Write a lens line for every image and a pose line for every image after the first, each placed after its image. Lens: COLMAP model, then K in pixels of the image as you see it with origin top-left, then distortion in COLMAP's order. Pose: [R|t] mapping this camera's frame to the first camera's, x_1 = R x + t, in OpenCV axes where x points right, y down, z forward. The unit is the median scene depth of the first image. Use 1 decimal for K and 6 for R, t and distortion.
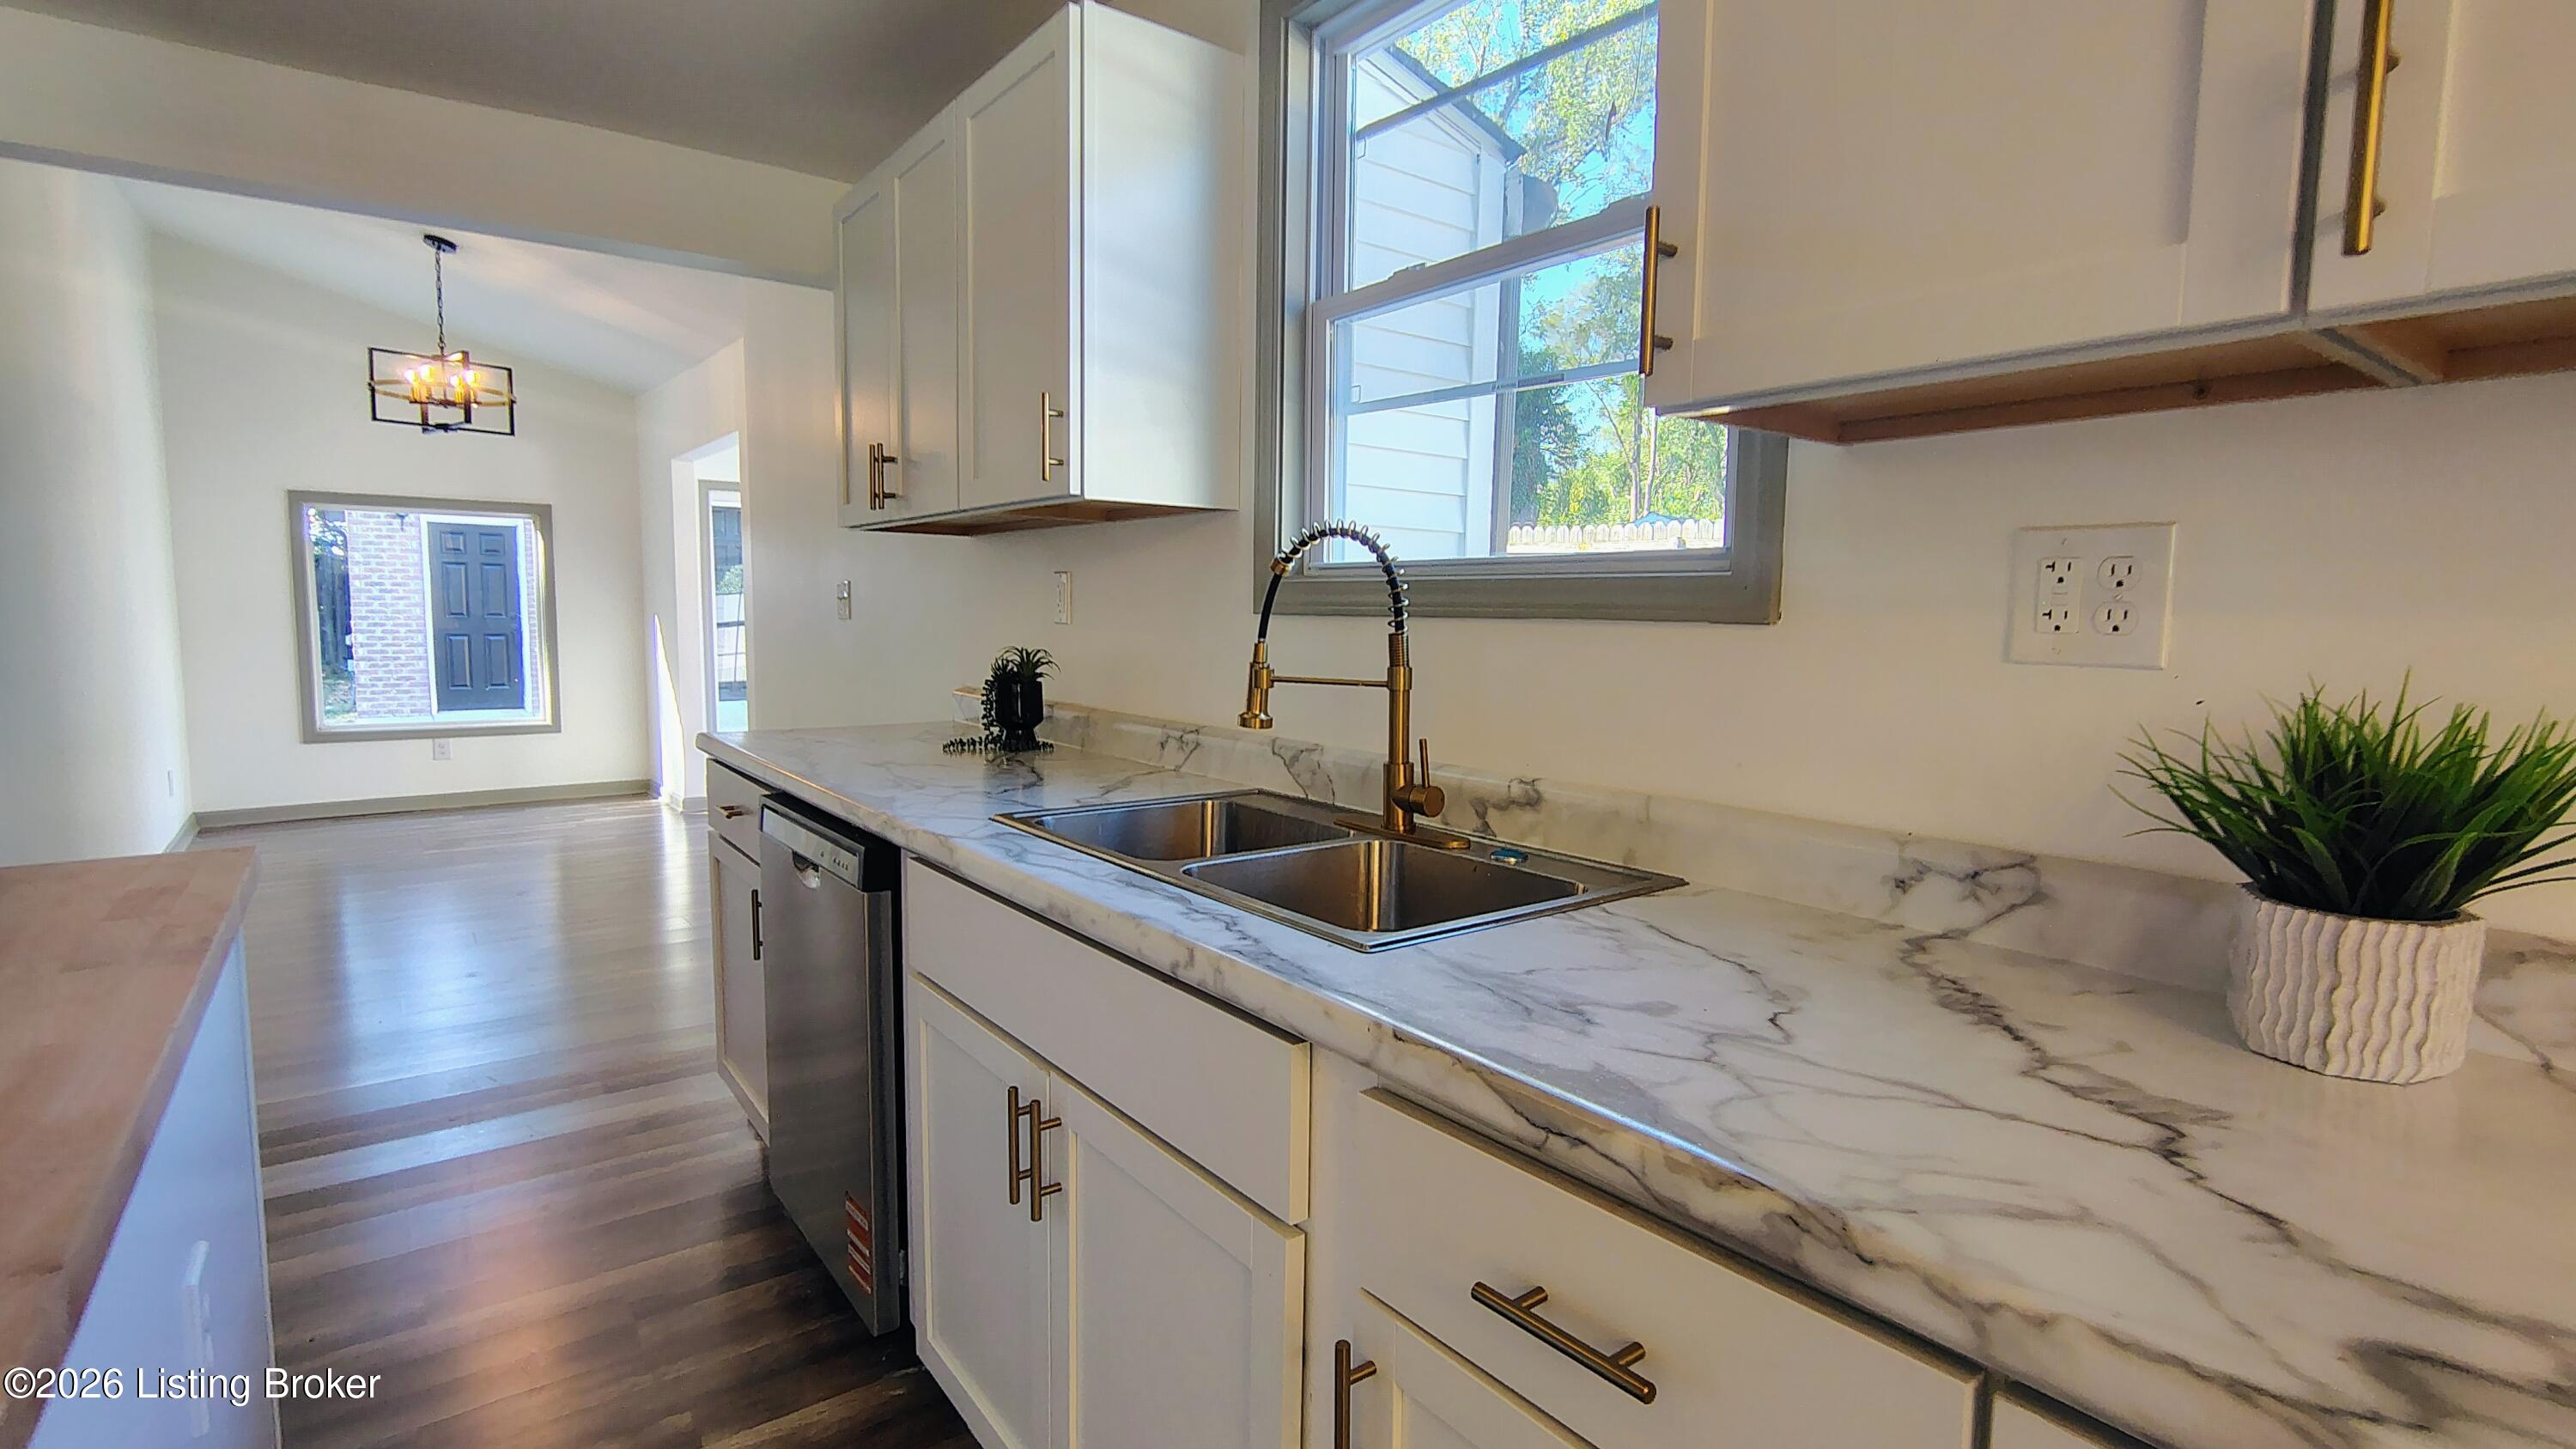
lens RADIAL K [[1203.9, 0, 1295.4], [0, 1203.9, 728.2], [0, 0, 1]] dist [-0.015339, 0.010161]
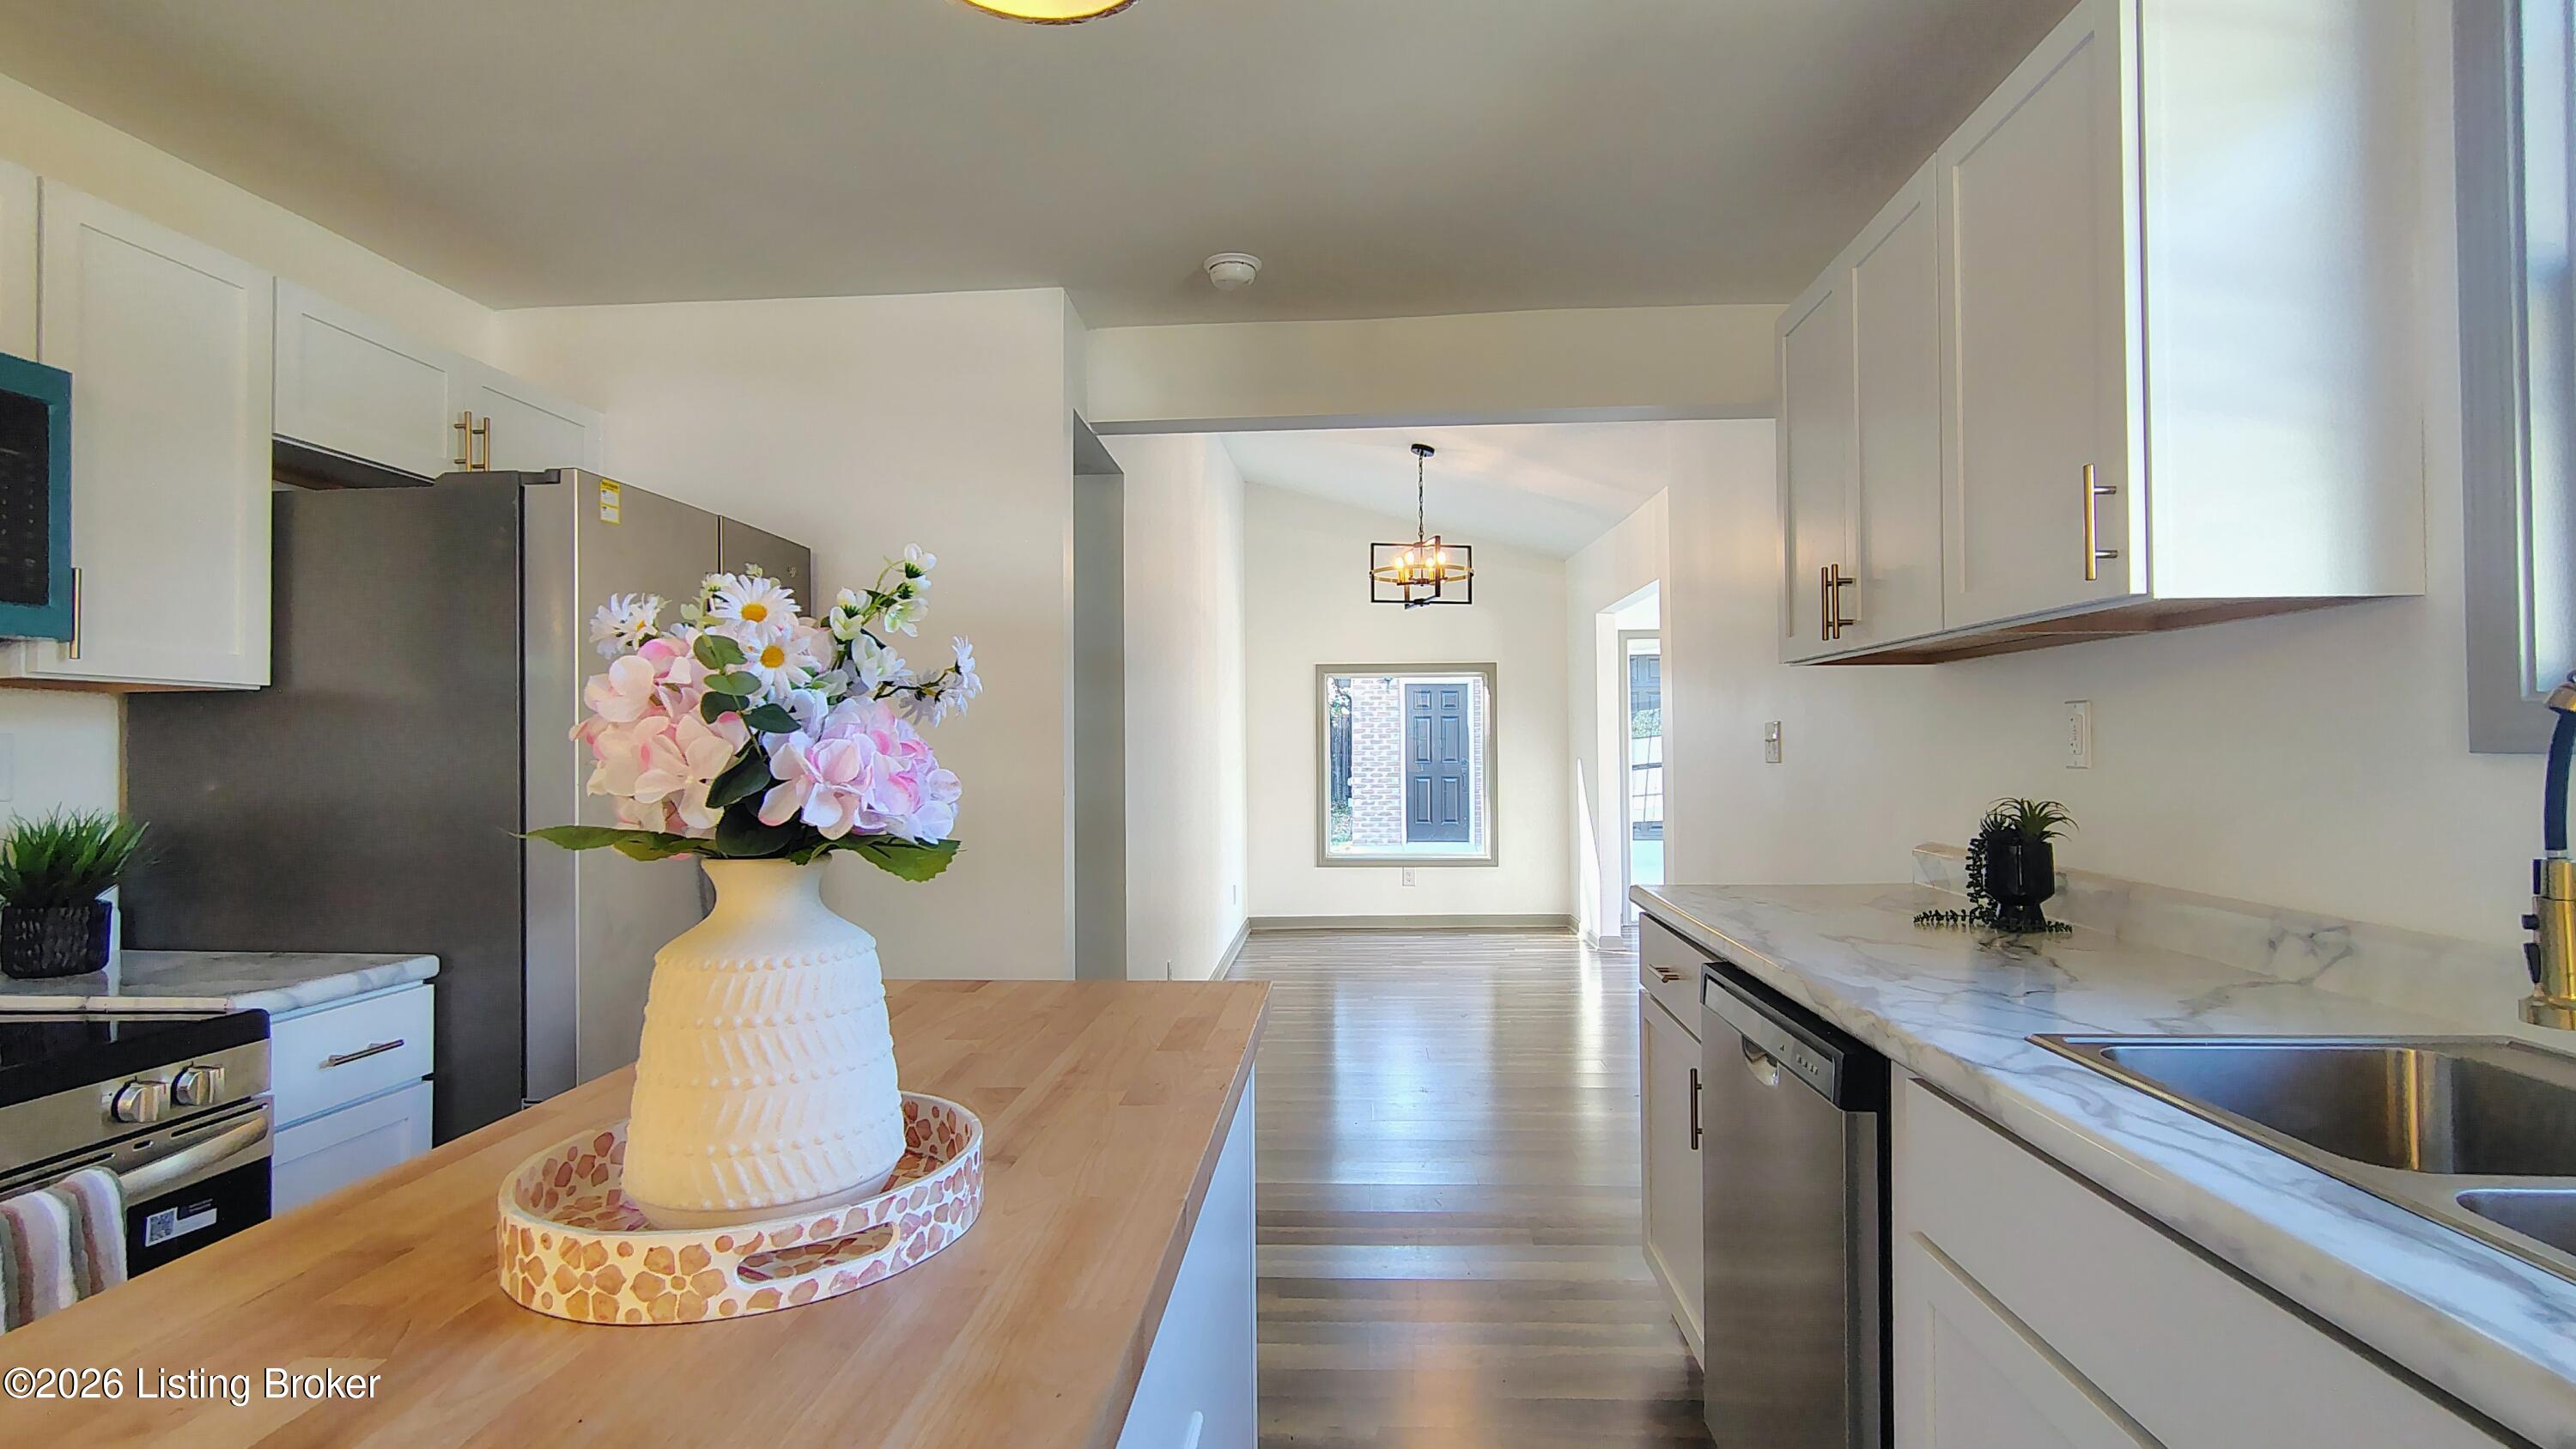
lens RADIAL K [[1211.0, 0, 1294.3], [0, 1211.0, 729.6], [0, 0, 1]] dist [-0.011193, 0.005524]
pose [[0.755848, -0.029871, -0.654066, -0.078862], [-0.045251, 0.994187, -0.097696, -0.015162], [0.653182, 0.103440, 0.750102, 0.104360]]
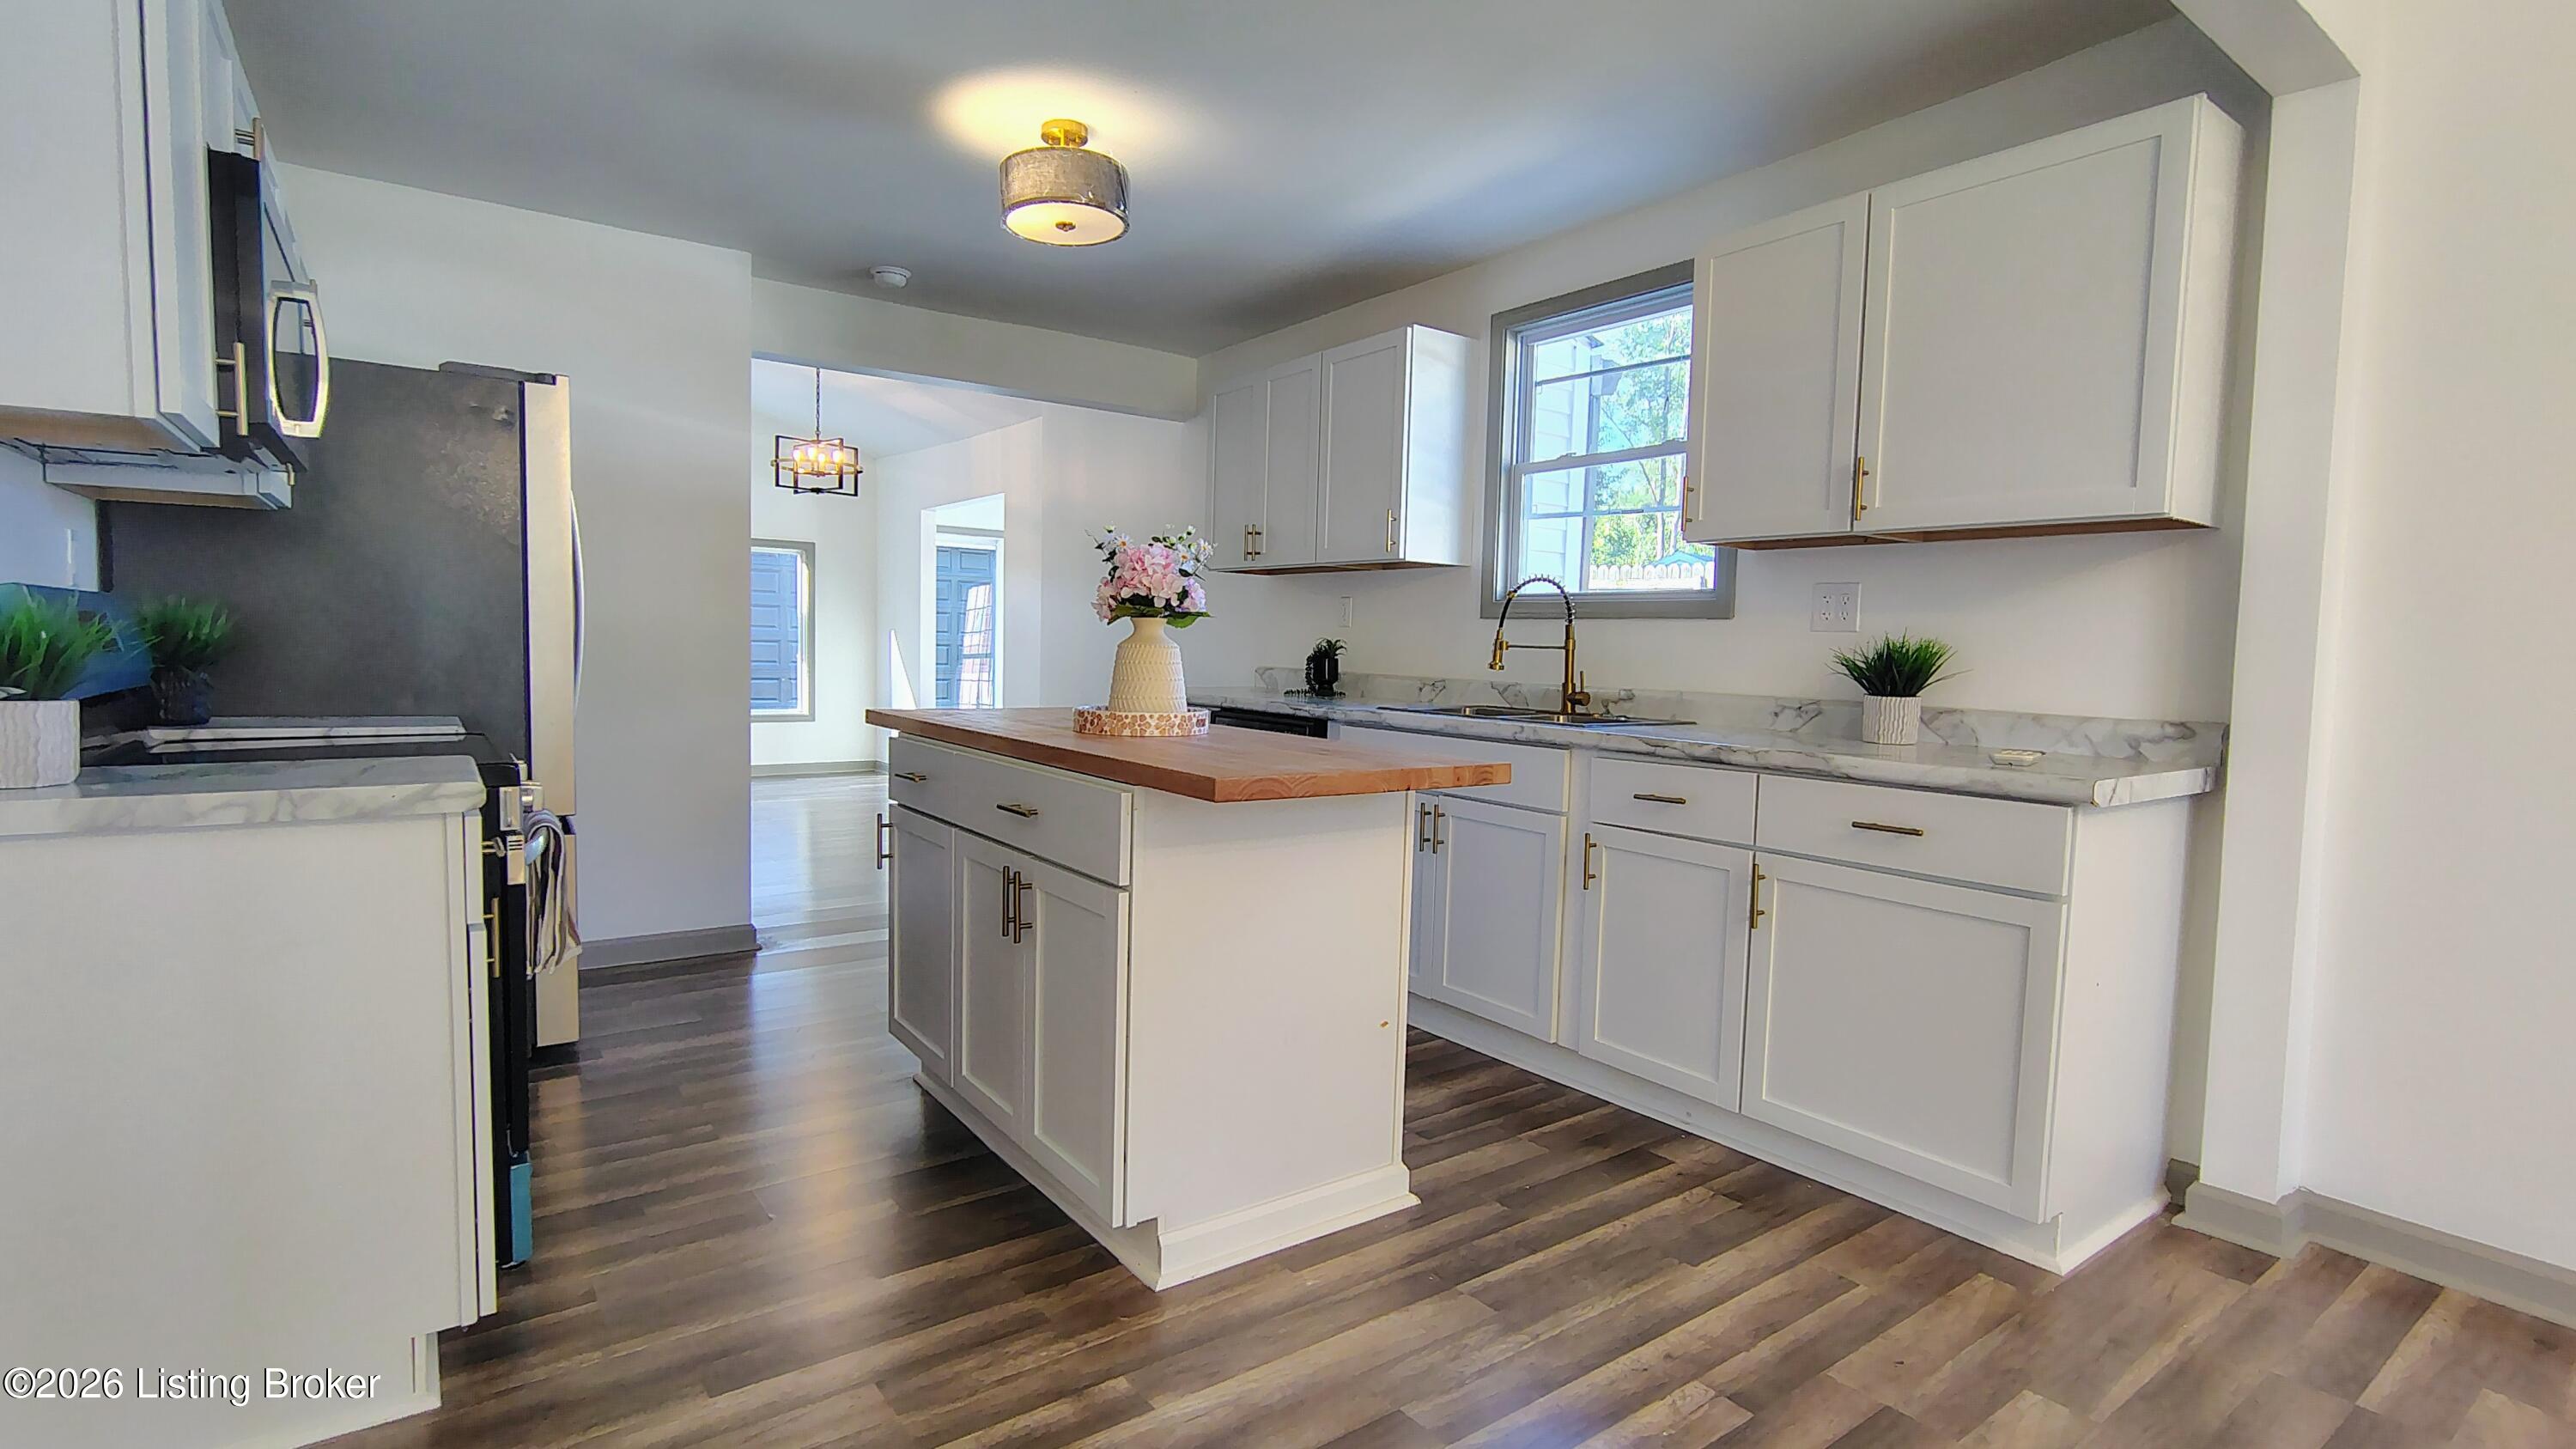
lens RADIAL K [[1203.9, 0, 1295.4], [0, 1203.9, 728.2], [0, 0, 1]] dist [-0.015339, 0.010161]
pose [[0.999699, 0.016171, -0.018461, -0.272082], [-0.016688, 0.999463, -0.028215, 0.132246], [0.017995, 0.028514, 0.999431, -0.889266]]
